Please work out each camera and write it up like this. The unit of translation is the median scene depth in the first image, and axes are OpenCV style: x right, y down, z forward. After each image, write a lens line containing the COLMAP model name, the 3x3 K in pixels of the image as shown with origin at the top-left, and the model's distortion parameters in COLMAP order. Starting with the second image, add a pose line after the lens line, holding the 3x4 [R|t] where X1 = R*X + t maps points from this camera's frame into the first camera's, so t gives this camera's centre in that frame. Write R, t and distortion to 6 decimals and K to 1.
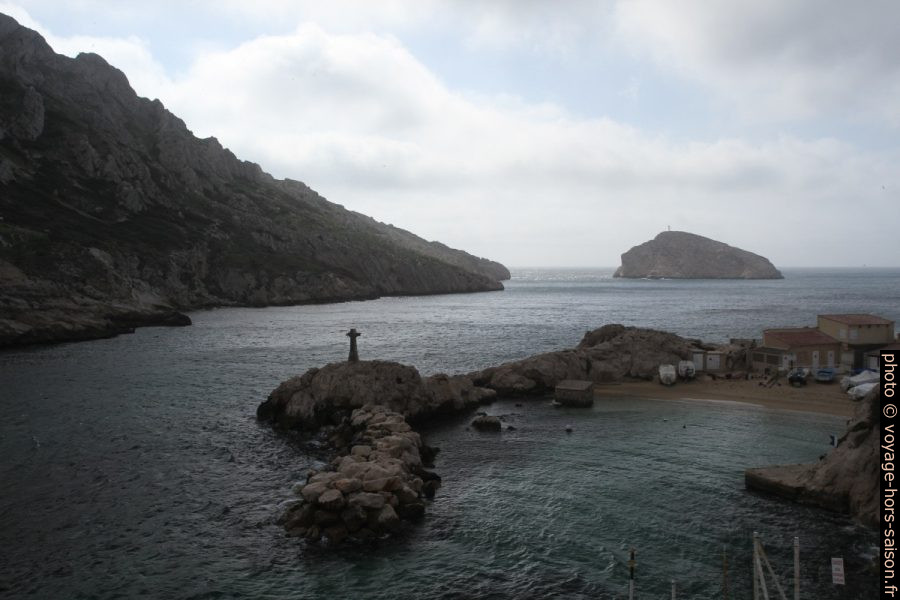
lens RADIAL K [[854.2, 0, 450.6], [0, 854.2, 302.1], [0, 0, 1]] dist [0.010962, 0.000000]
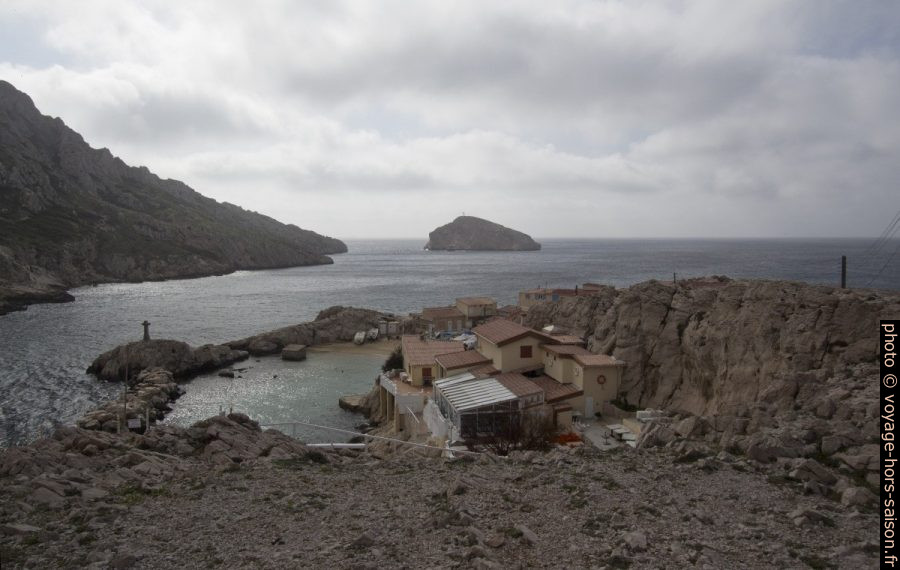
lens RADIAL K [[647.7, 0, 440.7], [0, 647.7, 277.1], [0, 0, 1]] dist [0.008150, 0.003110]
pose [[0.984007, -0.012490, 0.177694, 0.065591], [0.008152, 0.999651, 0.025124, -0.023329], [-0.177945, -0.023274, 0.983765, -0.100620]]
